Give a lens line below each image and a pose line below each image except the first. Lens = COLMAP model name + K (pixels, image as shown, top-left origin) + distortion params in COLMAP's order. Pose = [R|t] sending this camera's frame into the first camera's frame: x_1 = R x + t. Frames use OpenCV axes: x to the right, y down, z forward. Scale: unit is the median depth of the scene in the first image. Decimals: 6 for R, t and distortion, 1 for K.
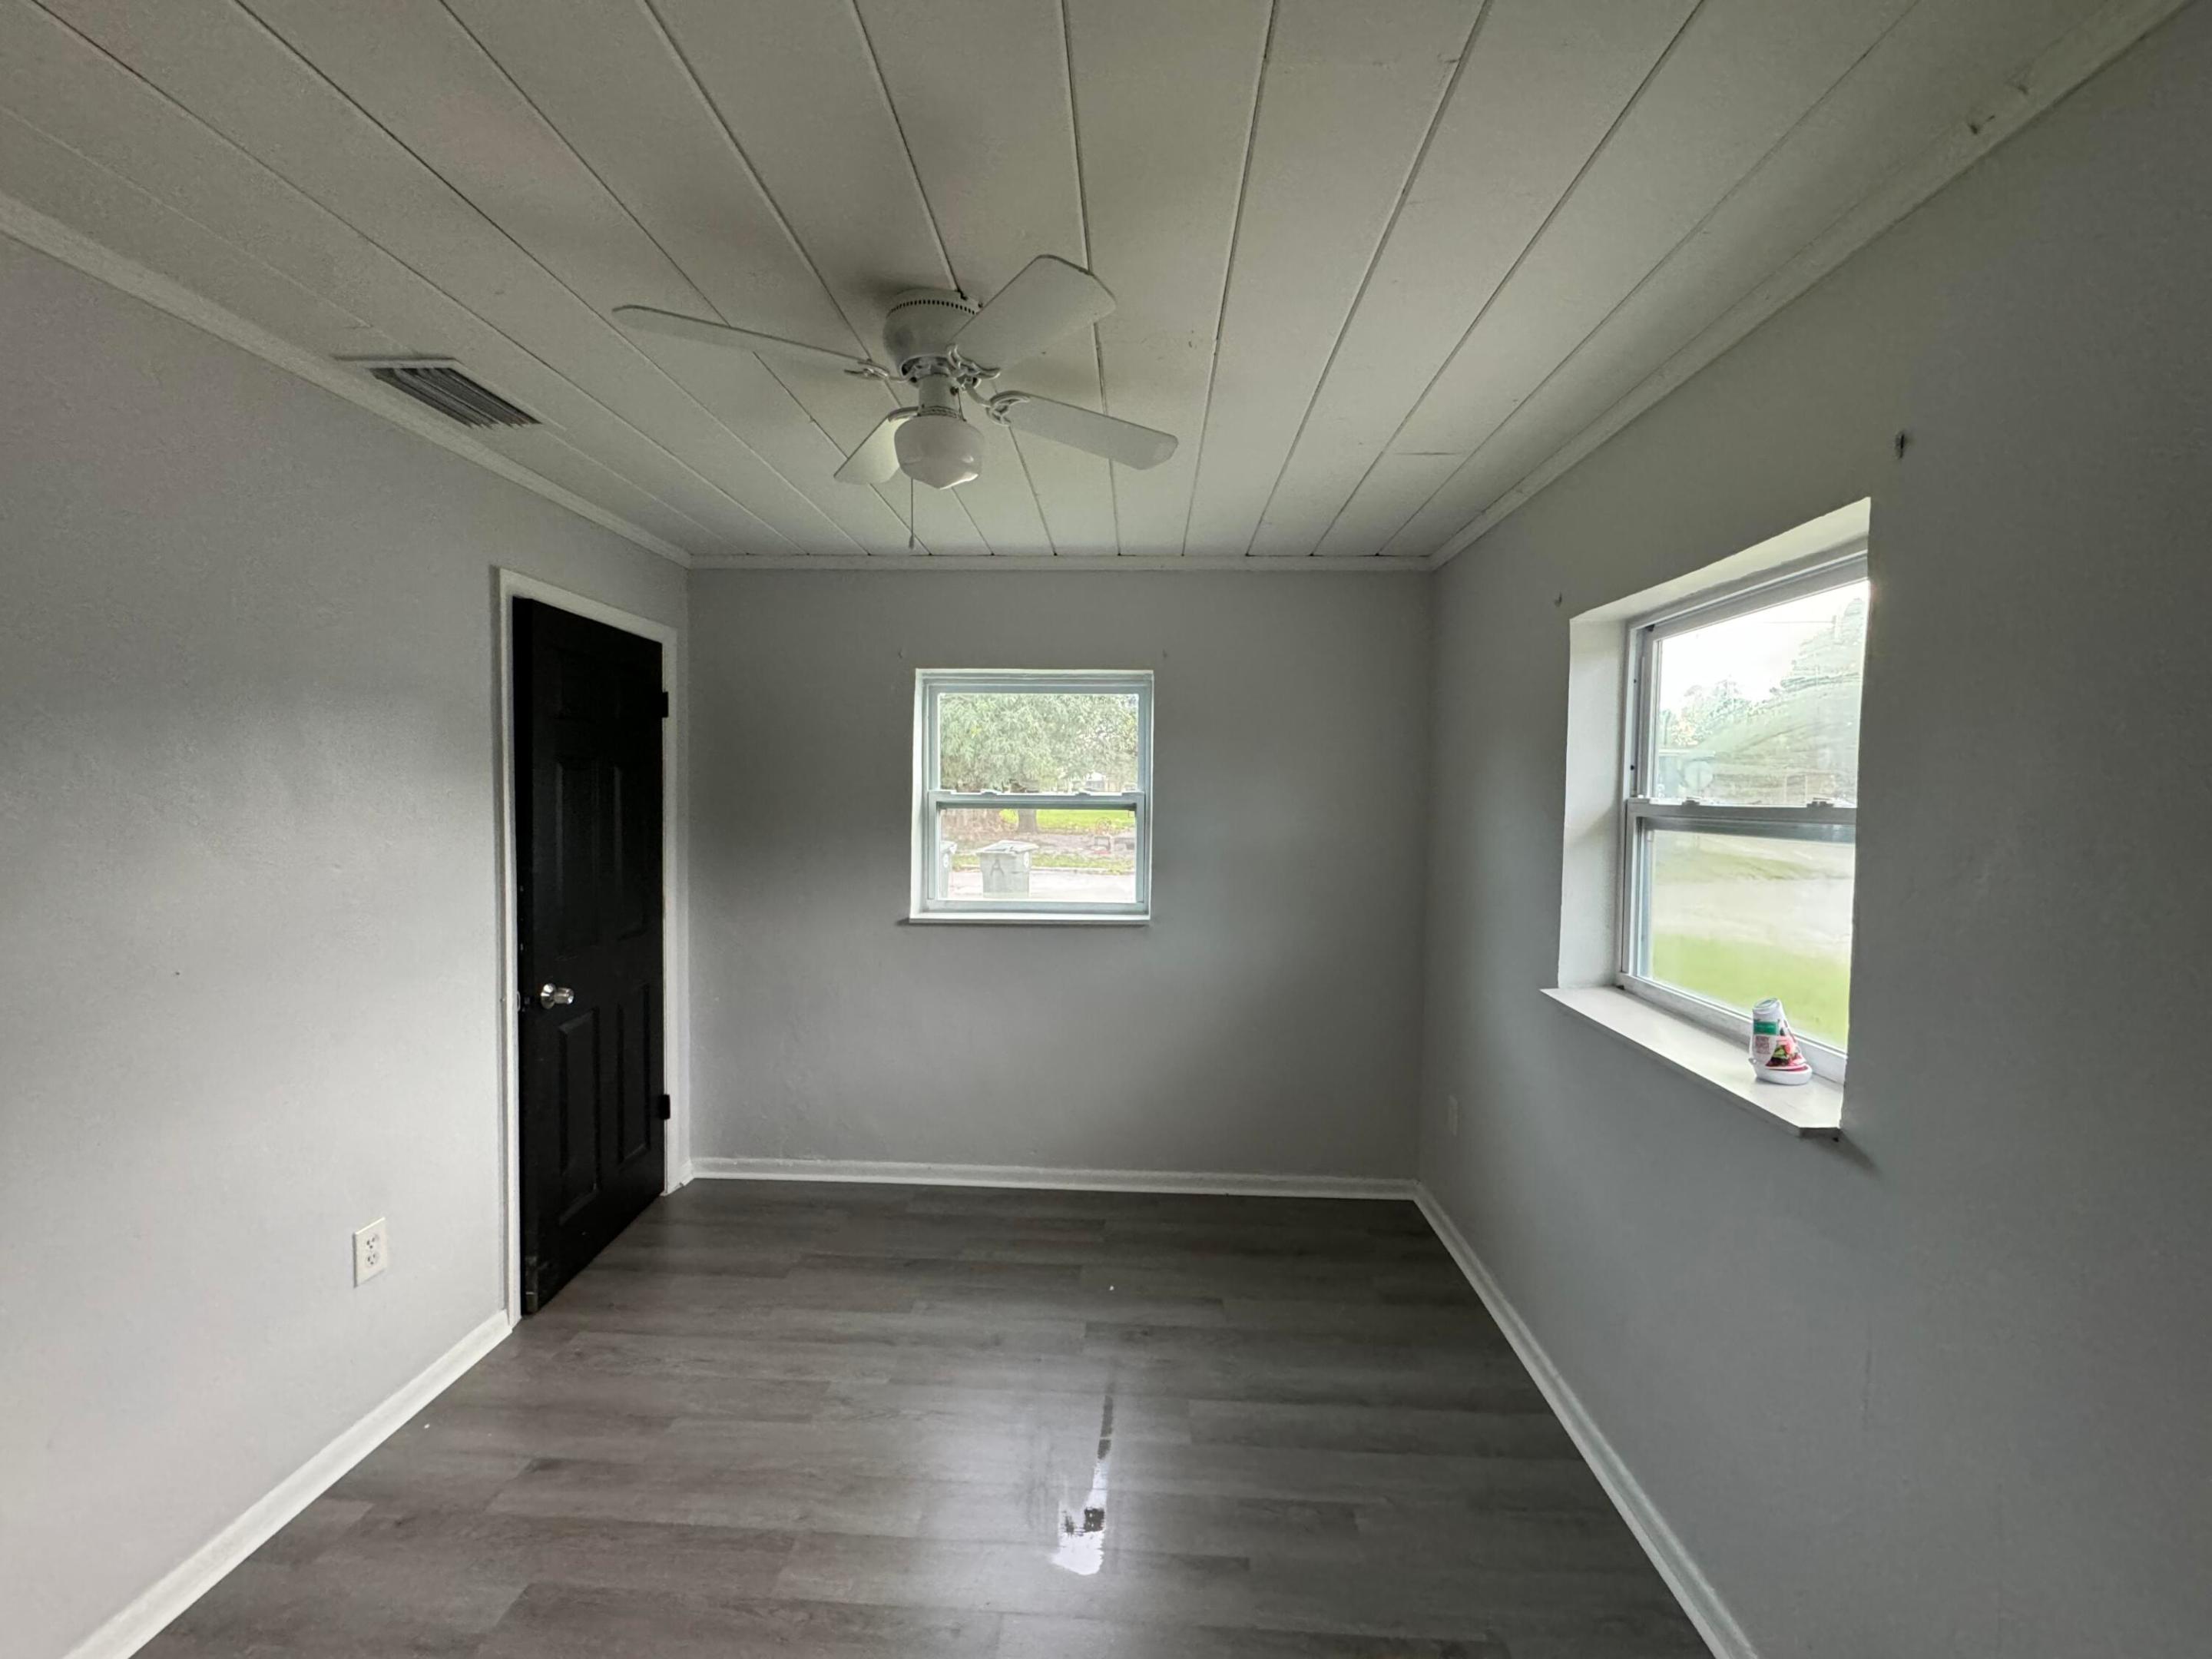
lens RADIAL K [[877.4, 0, 1108.1], [0, 877.4, 819.5], [0, 0, 1]] dist [-0.001808, 0.000059]
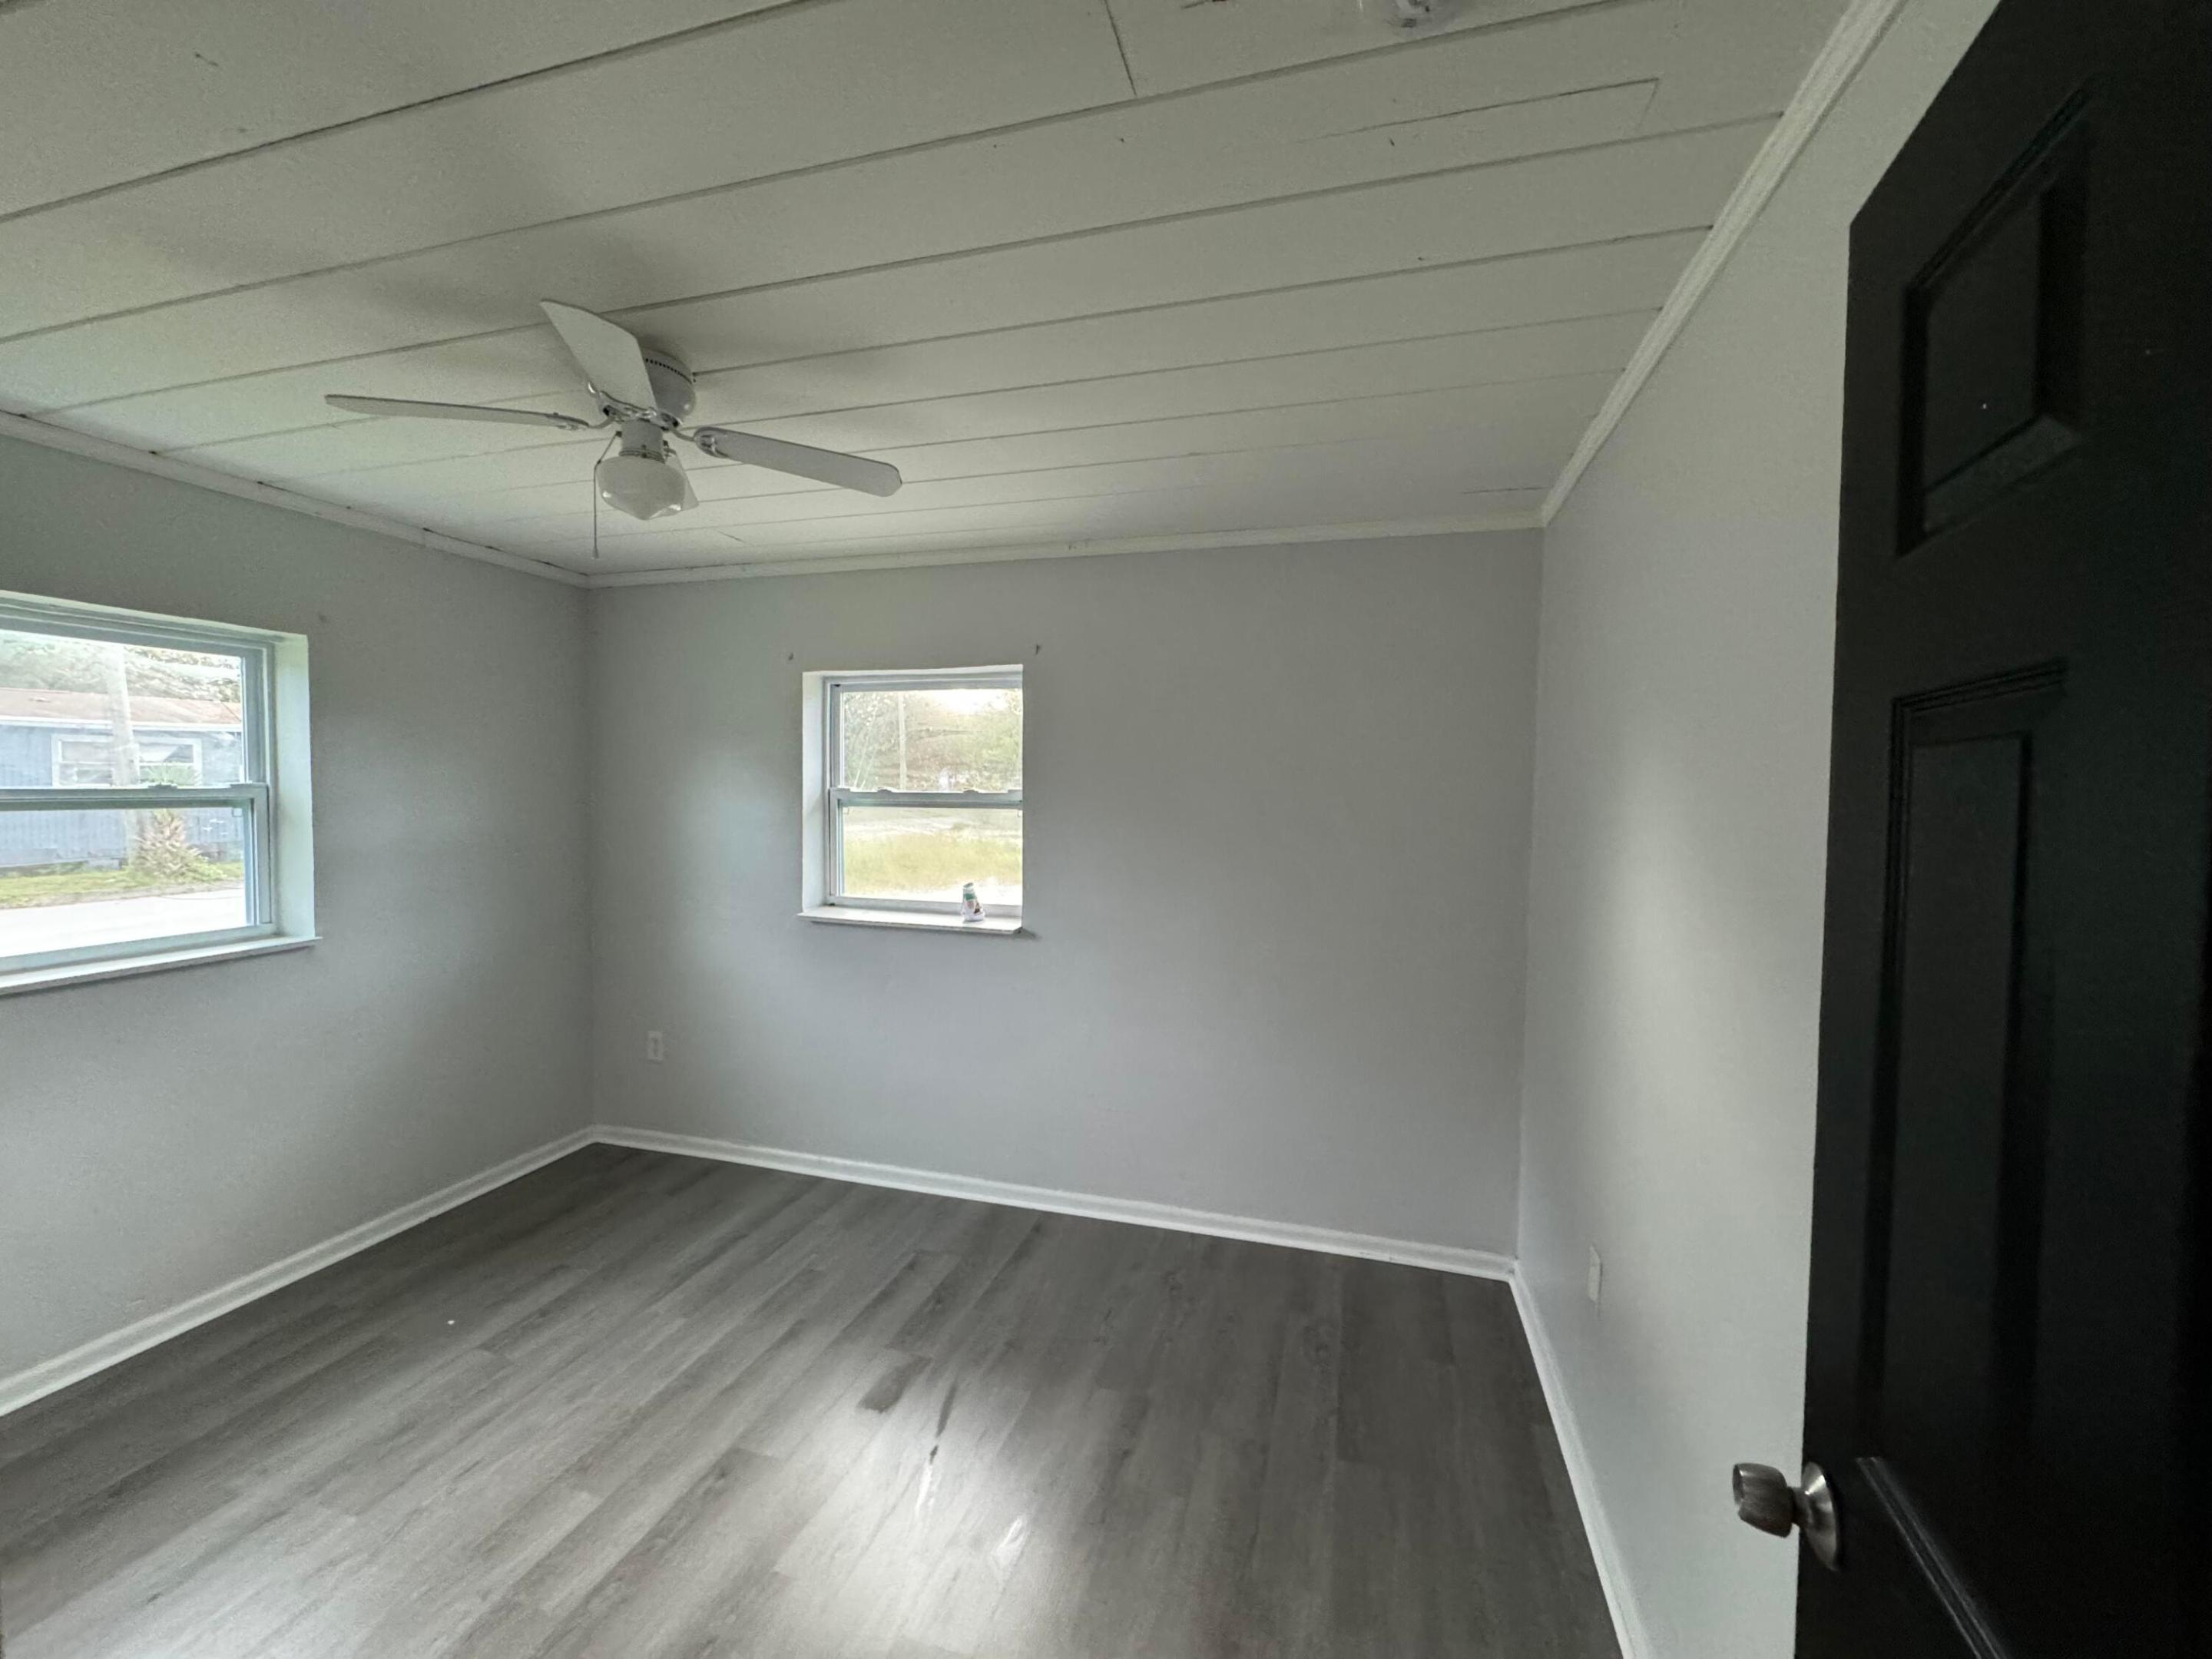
lens RADIAL K [[877.4, 0, 1099.9], [0, 877.4, 814.8], [0, 0, 1]] dist [-0.001808, 0.000059]
pose [[0.236455, -0.040009, 0.970818, -0.725236], [0.024463, 0.999080, 0.035216, -0.016672], [-0.971334, 0.015422, 0.237217, 0.109744]]
